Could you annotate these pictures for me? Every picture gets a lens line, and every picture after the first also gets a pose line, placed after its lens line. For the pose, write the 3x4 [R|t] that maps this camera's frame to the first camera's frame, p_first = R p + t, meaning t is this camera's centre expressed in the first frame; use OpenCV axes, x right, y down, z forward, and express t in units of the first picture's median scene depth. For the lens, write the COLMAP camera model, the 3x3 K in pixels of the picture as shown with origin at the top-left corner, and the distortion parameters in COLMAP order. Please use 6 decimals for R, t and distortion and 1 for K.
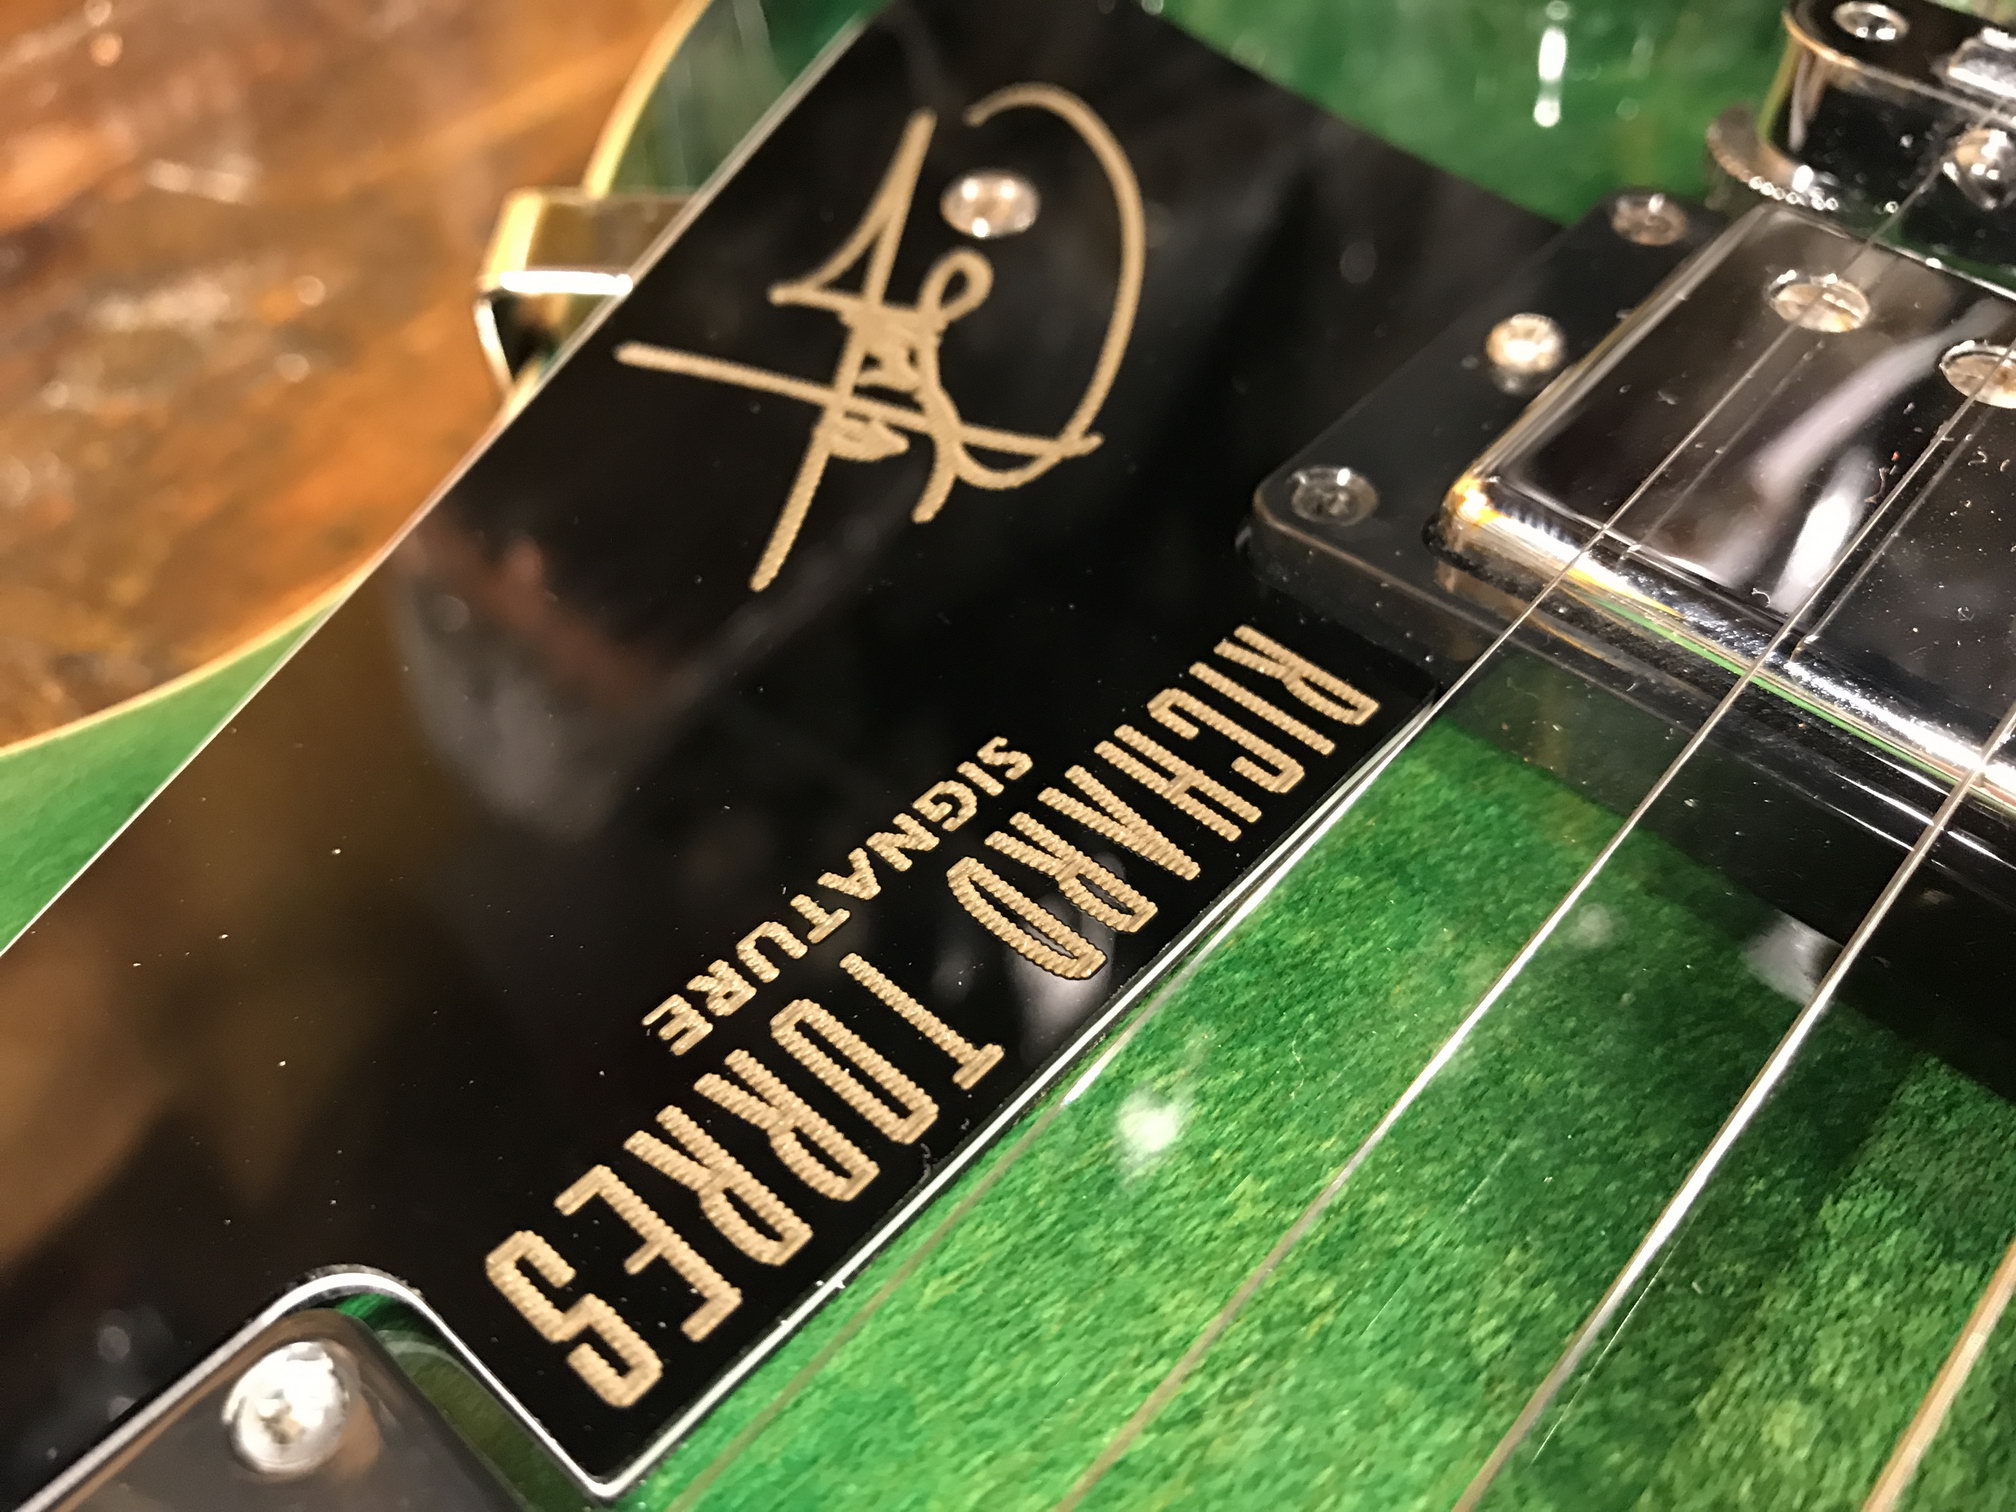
lens RADIAL K [[1673.8, 0, 1024.0], [0, 1673.8, 765.5], [0, 0, 1]] dist [0.018560, -0.044370]
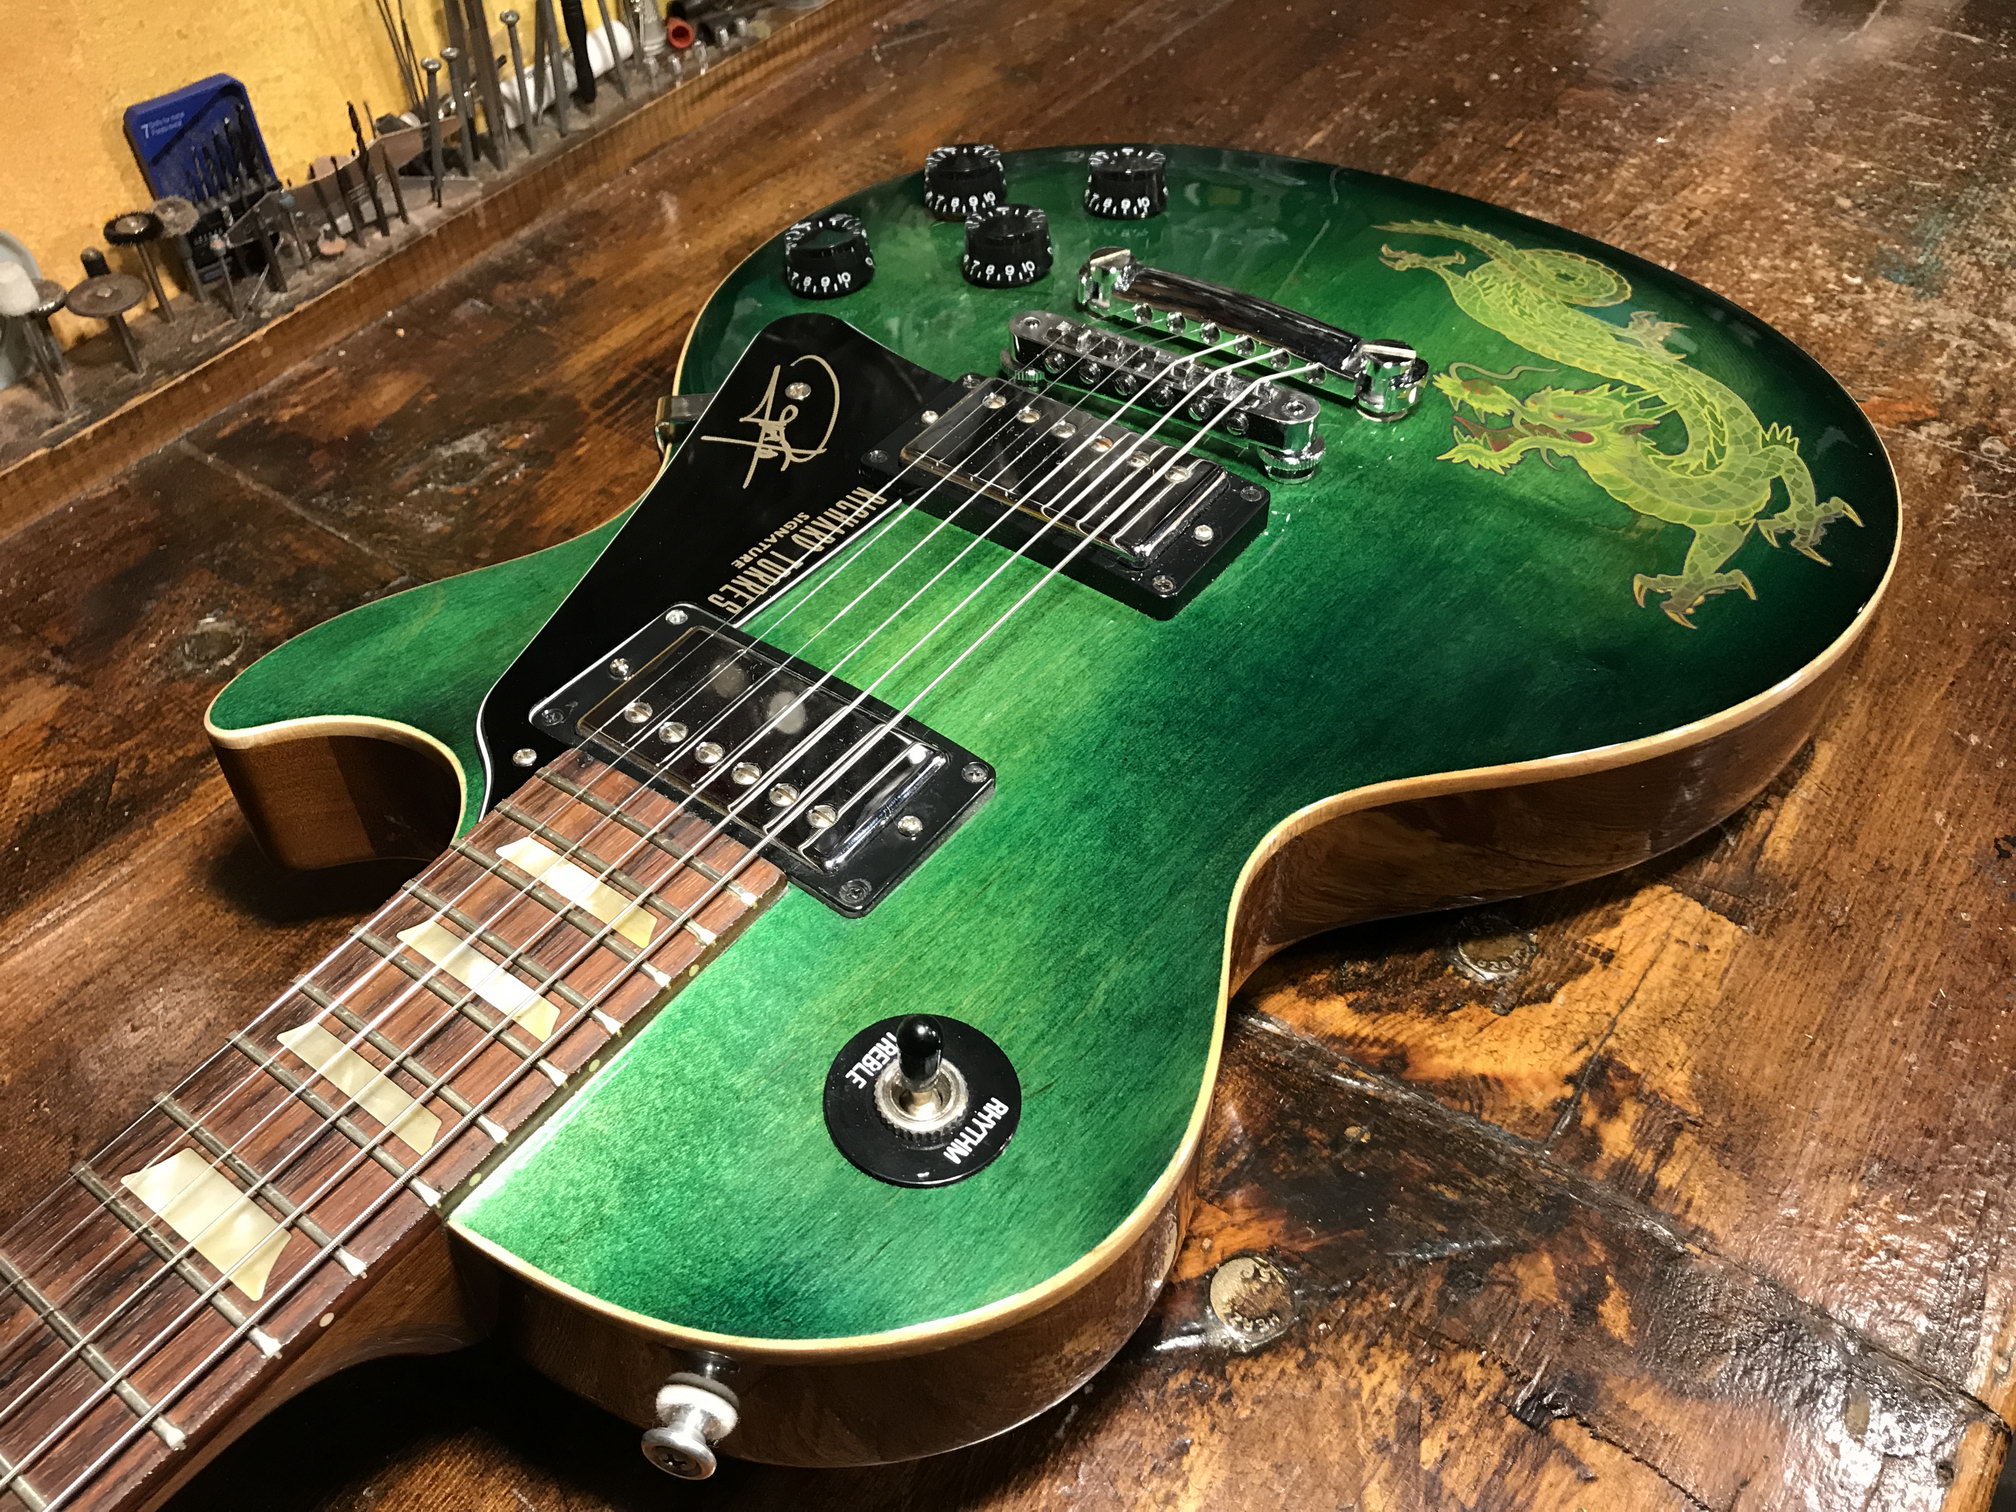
lens RADIAL K [[1673.8, 0, 996.0], [0, 1673.8, 741.5], [0, 0, 1]] dist [0.018560, -0.044370]
pose [[0.995988, -0.086235, 0.023917, 0.335694], [0.087828, 0.993204, -0.076370, 0.961994], [-0.017169, 0.078164, 0.996793, -3.362570]]
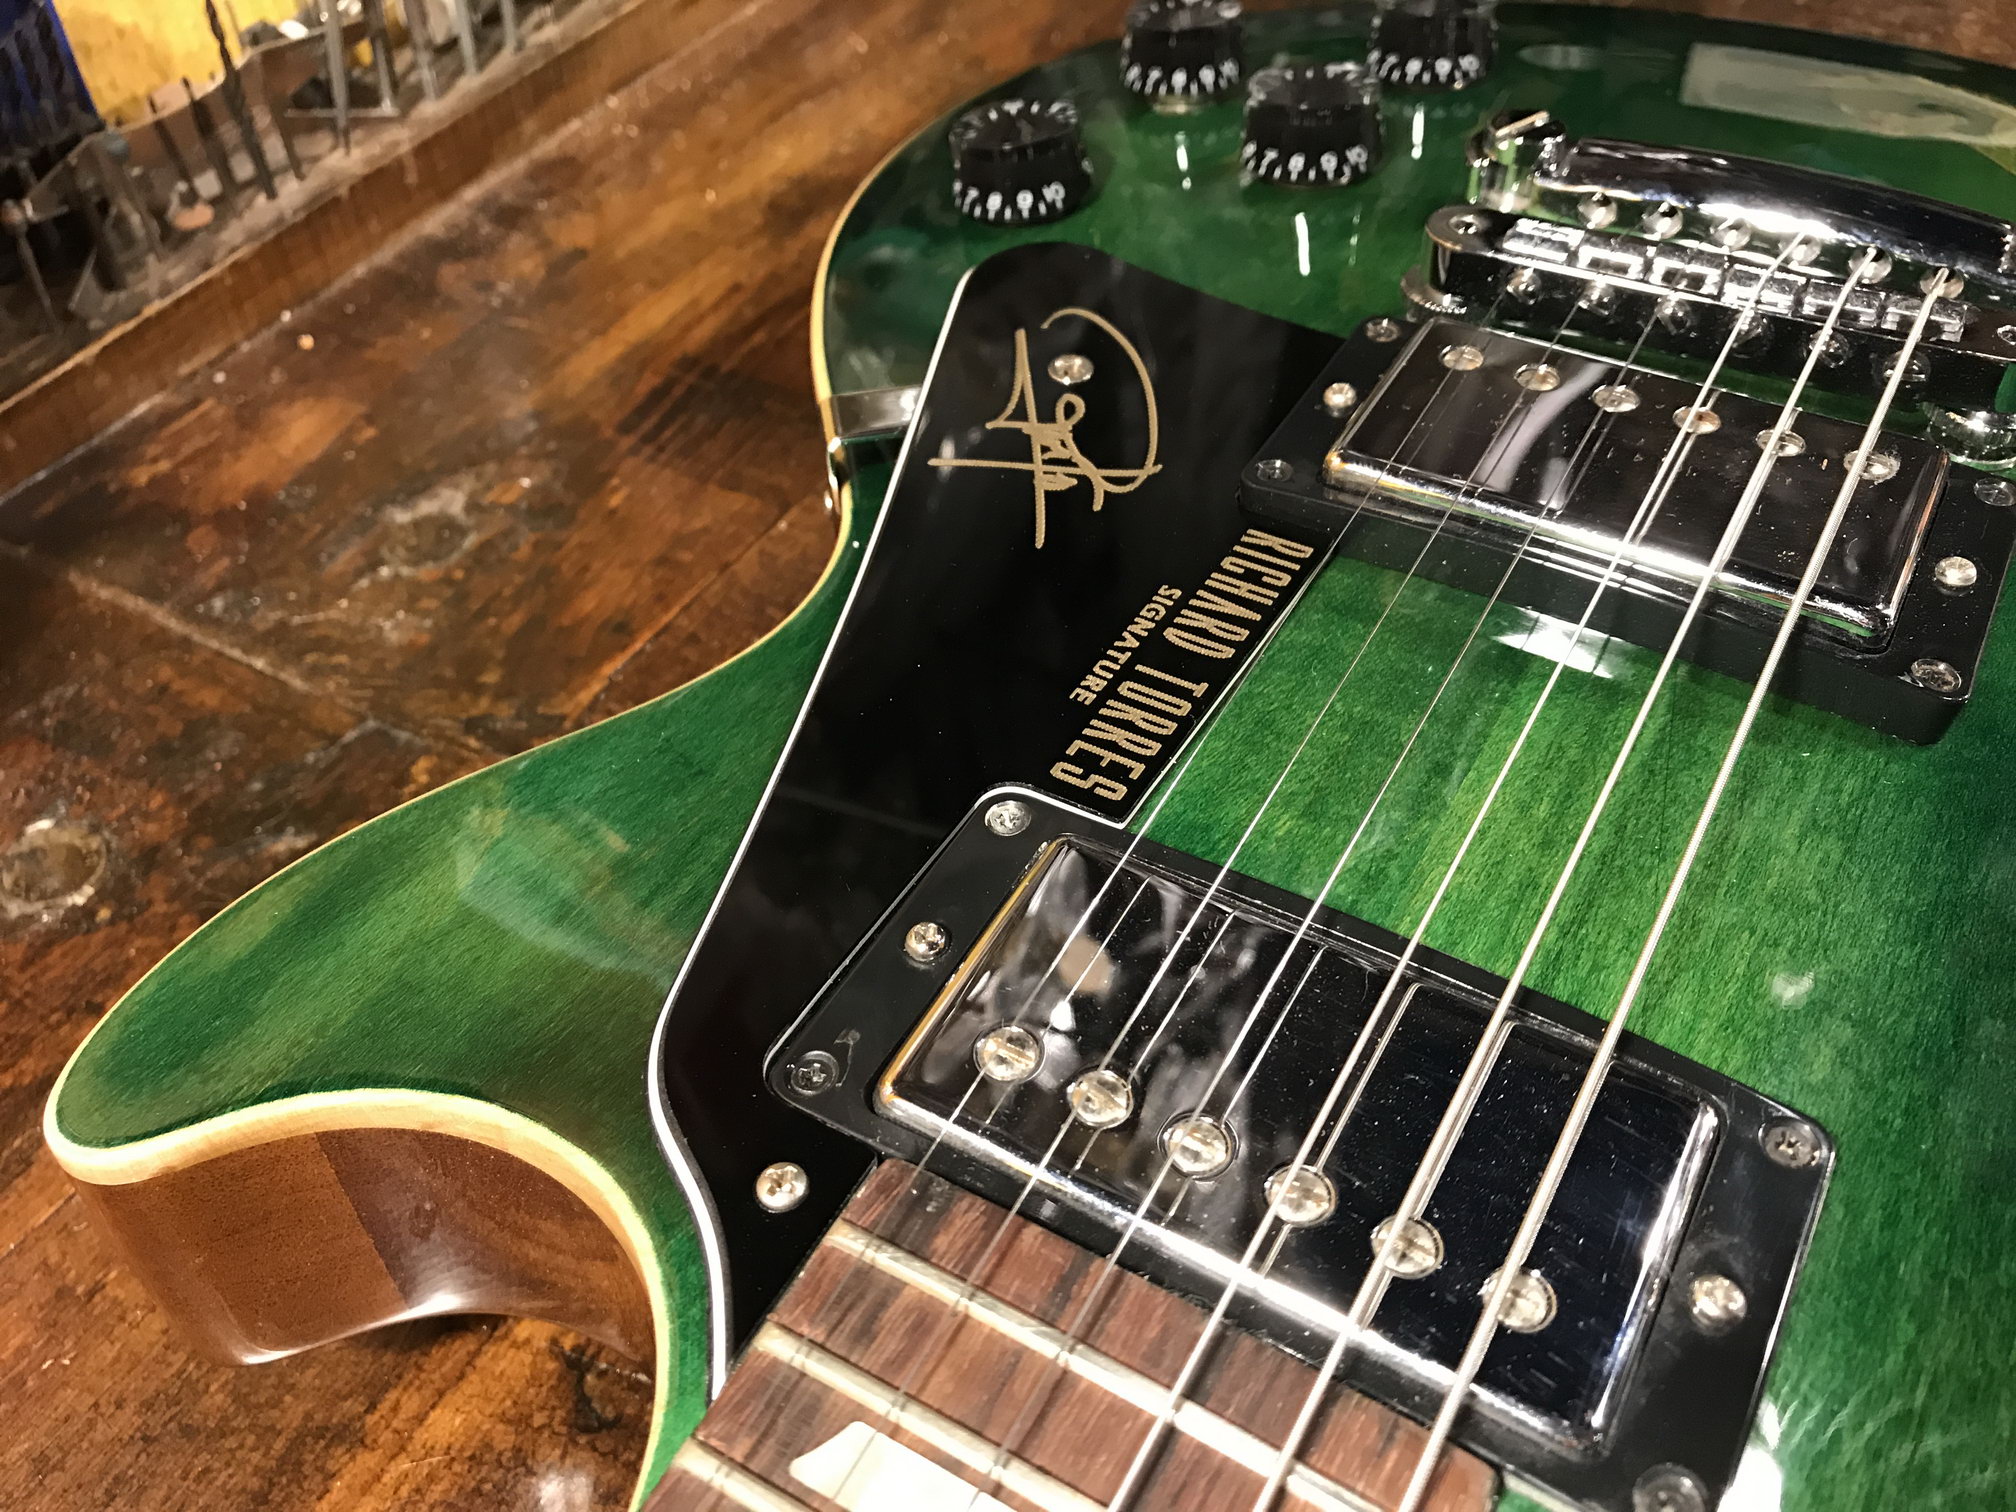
lens RADIAL K [[1673.8, 0, 1007.3], [0, 1673.8, 752.5], [0, 0, 1]] dist [0.018560, -0.044370]
pose [[0.981256, -0.165762, 0.098280, -0.503521], [0.172869, 0.982539, -0.068801, 0.339579], [-0.085159, 0.084501, 0.992778, -1.321235]]
